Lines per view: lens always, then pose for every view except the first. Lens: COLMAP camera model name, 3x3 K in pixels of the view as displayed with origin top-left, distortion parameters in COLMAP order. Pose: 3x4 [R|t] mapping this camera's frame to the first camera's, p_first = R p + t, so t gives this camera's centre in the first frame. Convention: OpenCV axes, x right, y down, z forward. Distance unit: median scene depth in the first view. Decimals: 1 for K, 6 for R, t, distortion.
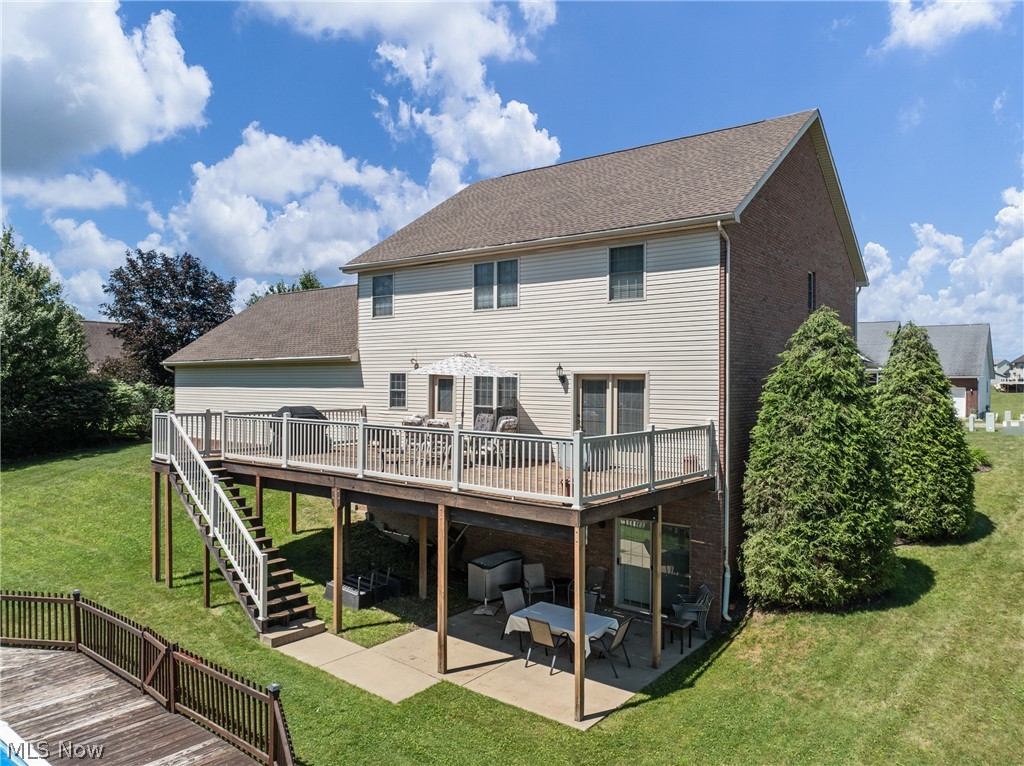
lens RADIAL K [[708.1, 0, 512.0], [0, 708.1, 383.0], [0, 0, 1]] dist [-0.034682, 0.001869]
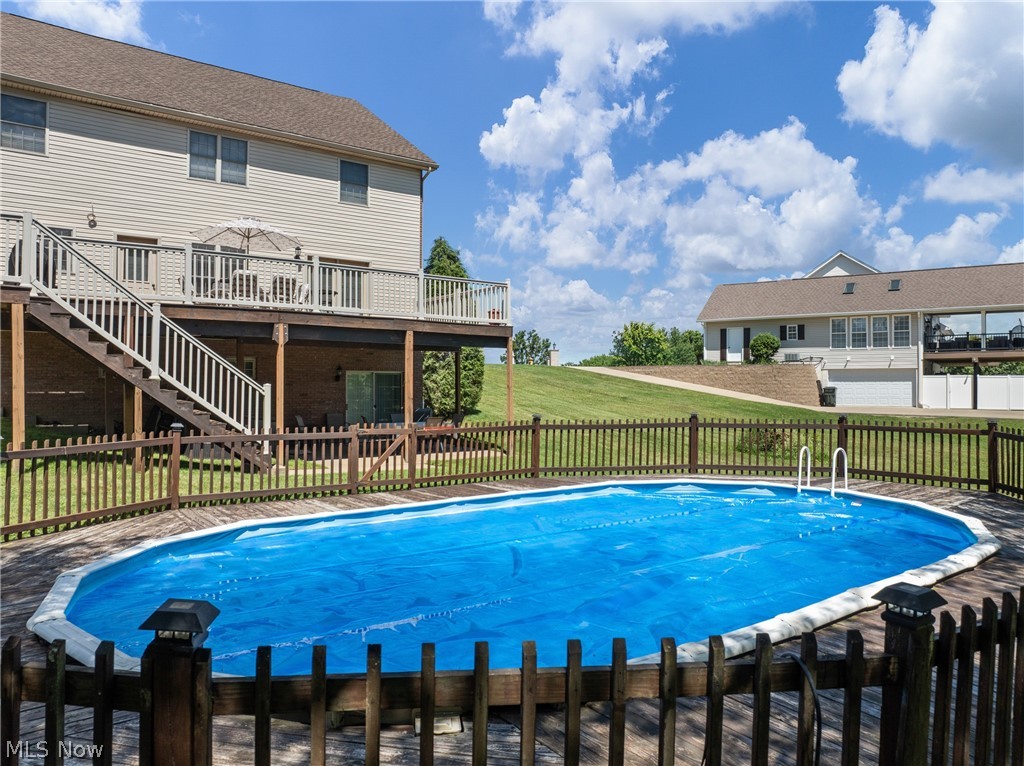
lens RADIAL K [[708.1, 0, 512.0], [0, 708.1, 383.0], [0, 0, 1]] dist [-0.034682, 0.001869]
pose [[0.256570, -0.008825, 0.966485, -1.010551], [0.006530, 0.999951, 0.007397, 0.202116], [-0.966504, 0.004413, 0.256615, 0.385233]]
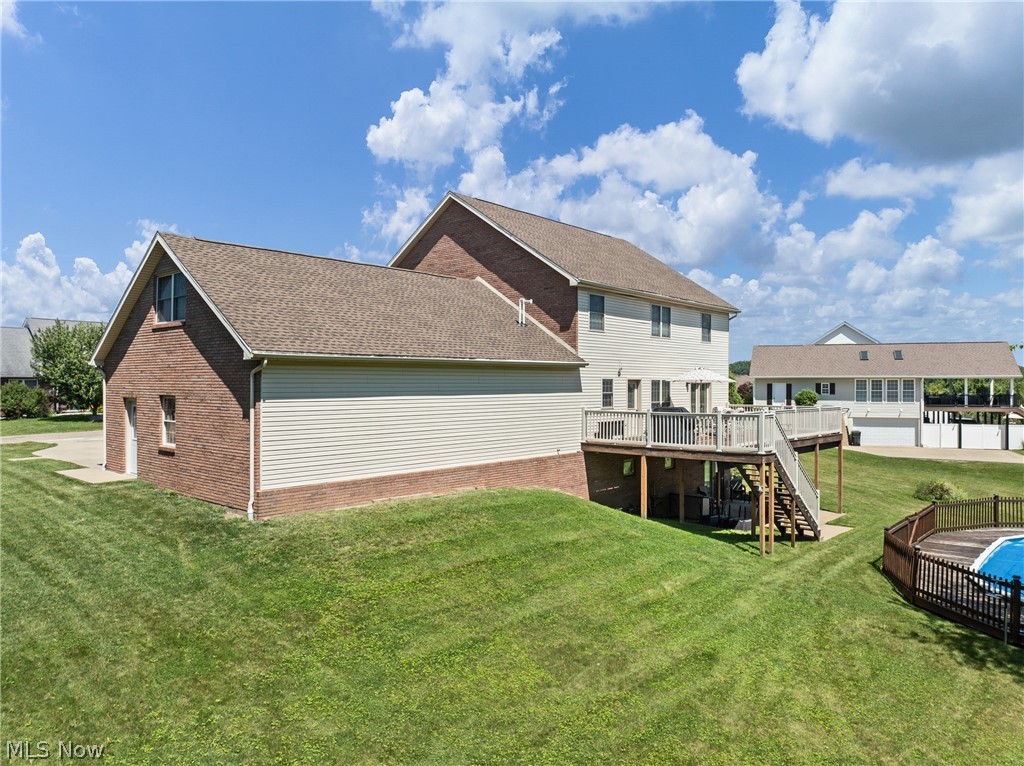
lens RADIAL K [[734.7, 0, 512.0], [0, 734.7, 383.0], [0, 0, 1]] dist [-0.040421, 0.006160]
pose [[0.052390, -0.014617, 0.998520, -1.840525], [-0.007133, 0.999862, 0.015011, -0.031971], [-0.998601, -0.007909, 0.052278, 1.407163]]
